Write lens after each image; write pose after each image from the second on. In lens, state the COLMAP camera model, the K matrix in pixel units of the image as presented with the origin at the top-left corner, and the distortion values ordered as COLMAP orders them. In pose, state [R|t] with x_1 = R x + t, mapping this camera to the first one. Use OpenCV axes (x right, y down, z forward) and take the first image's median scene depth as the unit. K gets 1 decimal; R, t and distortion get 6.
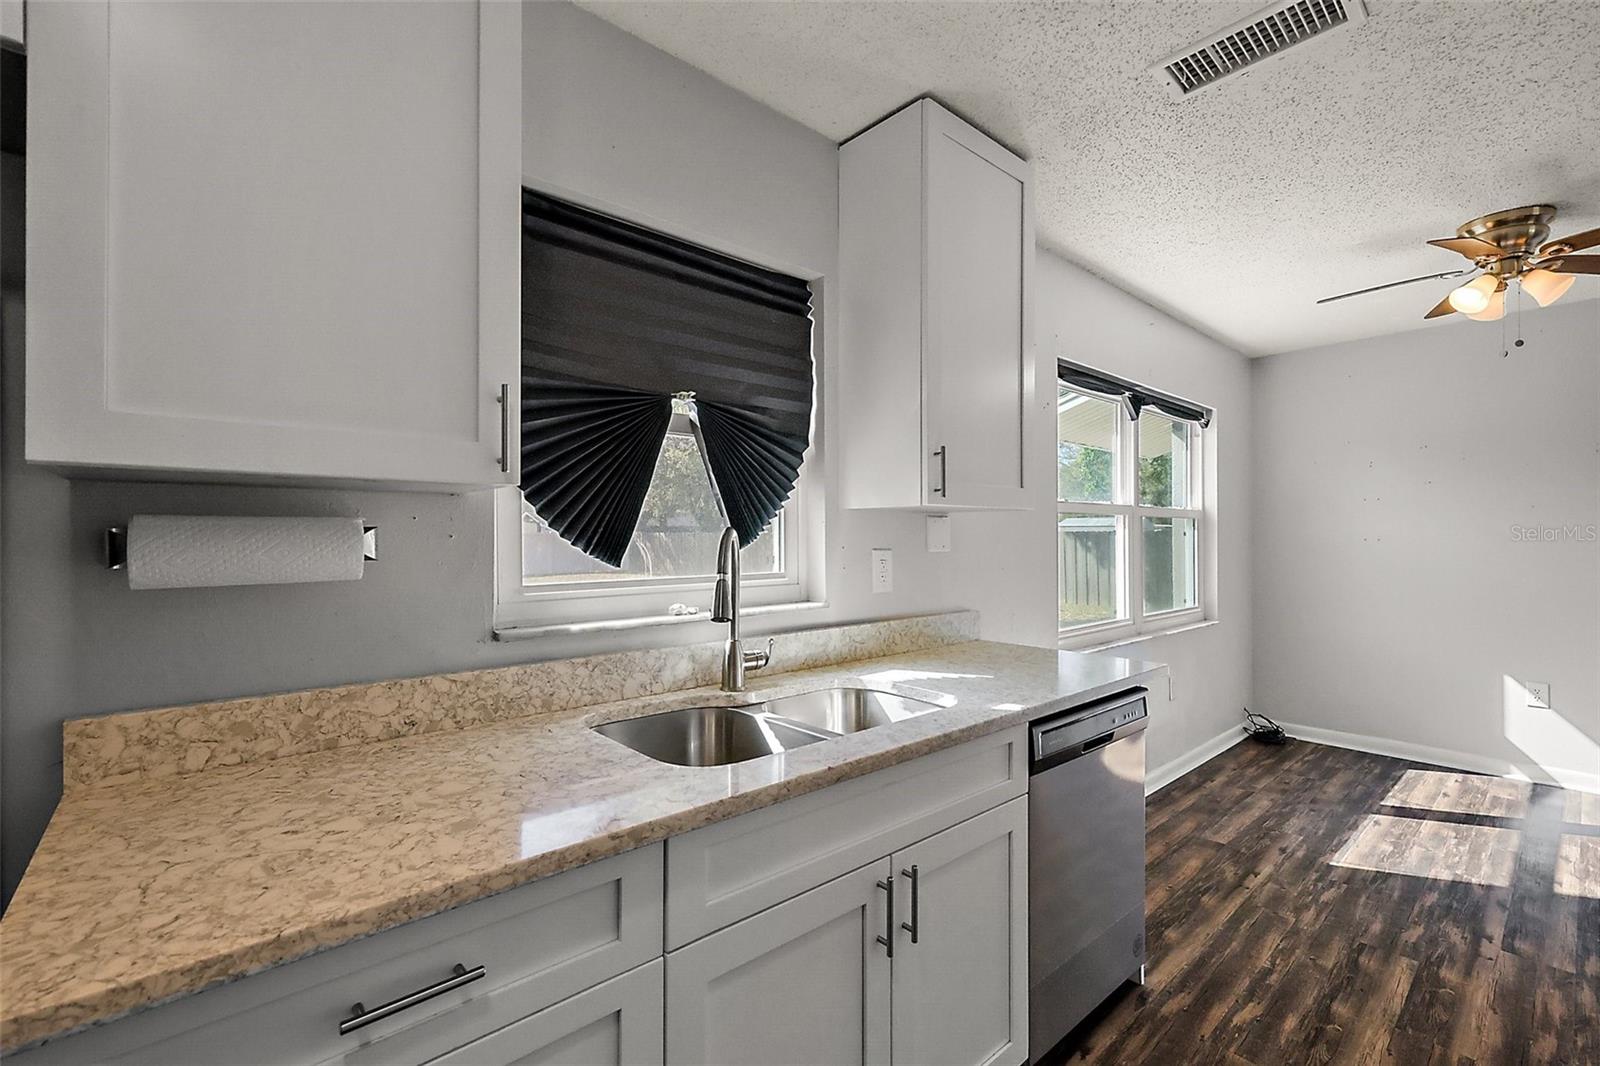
lens RADIAL K [[694.2, 0, 802.6], [0, 694.2, 535.3], [0, 0, 1]] dist [0.003056, 0.000235]
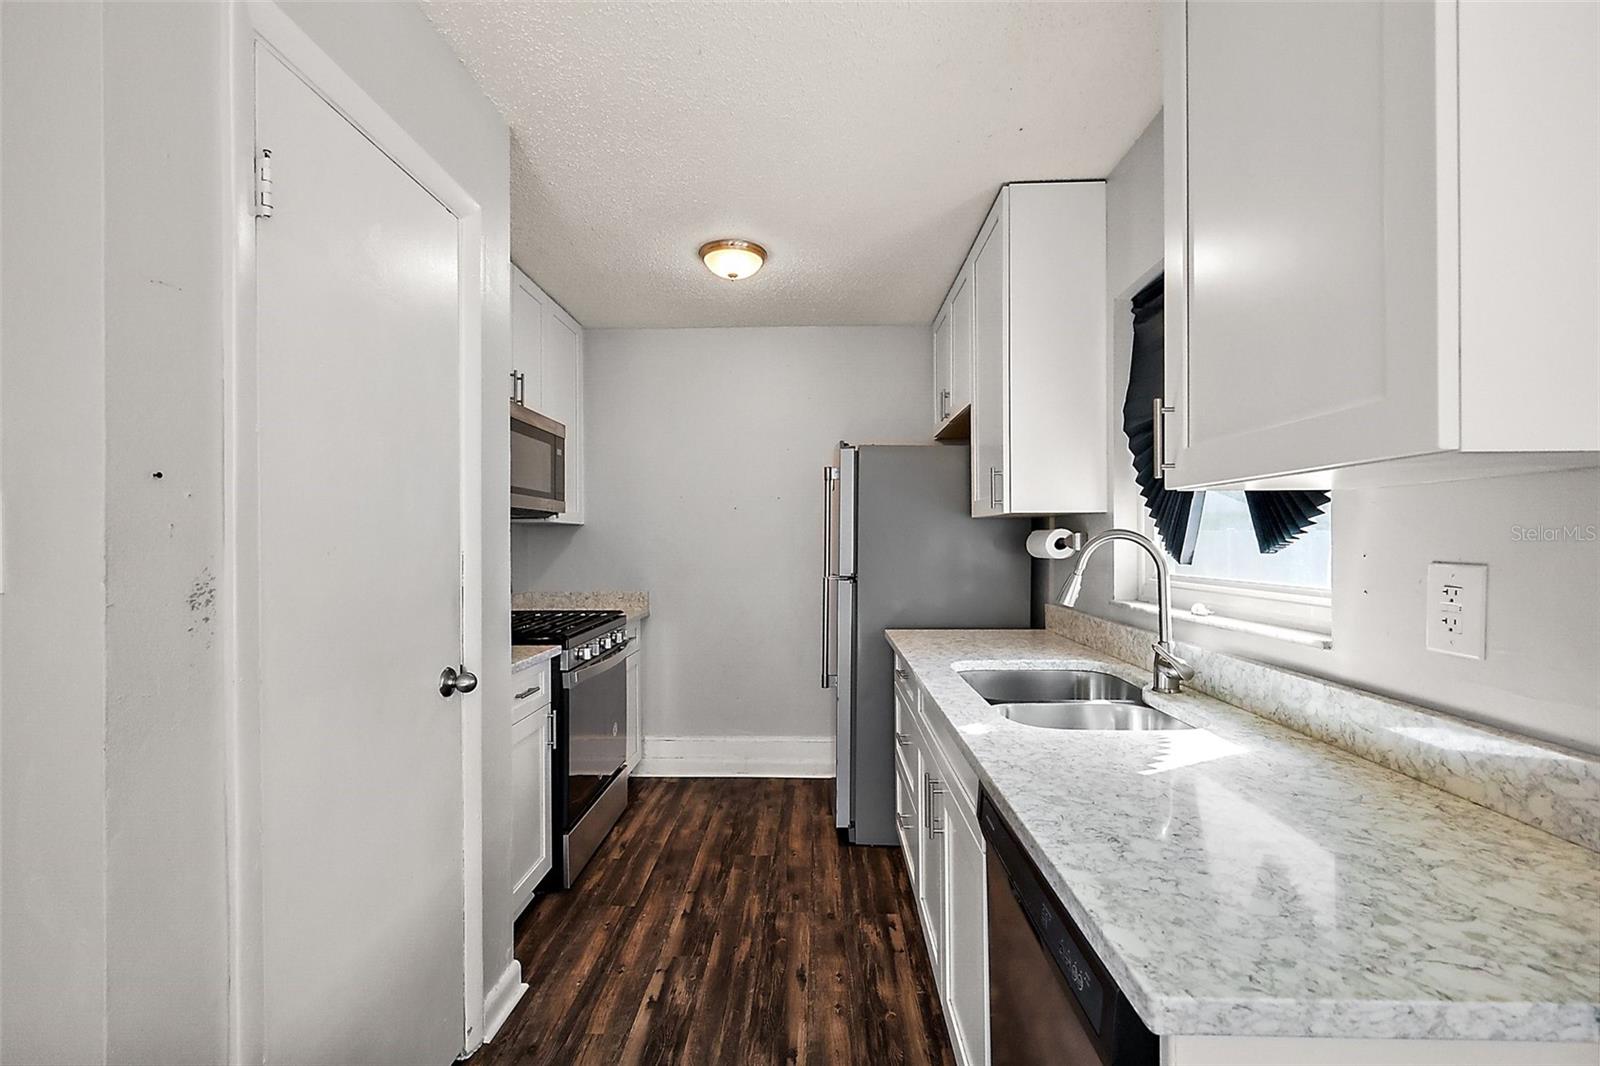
lens RADIAL K [[694.2, 0, 802.6], [0, 694.2, 535.3], [0, 0, 1]] dist [0.003056, 0.000235]
pose [[-0.681015, 0.000551, -0.732269, 0.672737], [0.008385, 0.999940, -0.007046, 0.000507], [0.732221, -0.010938, -0.680979, 0.884809]]
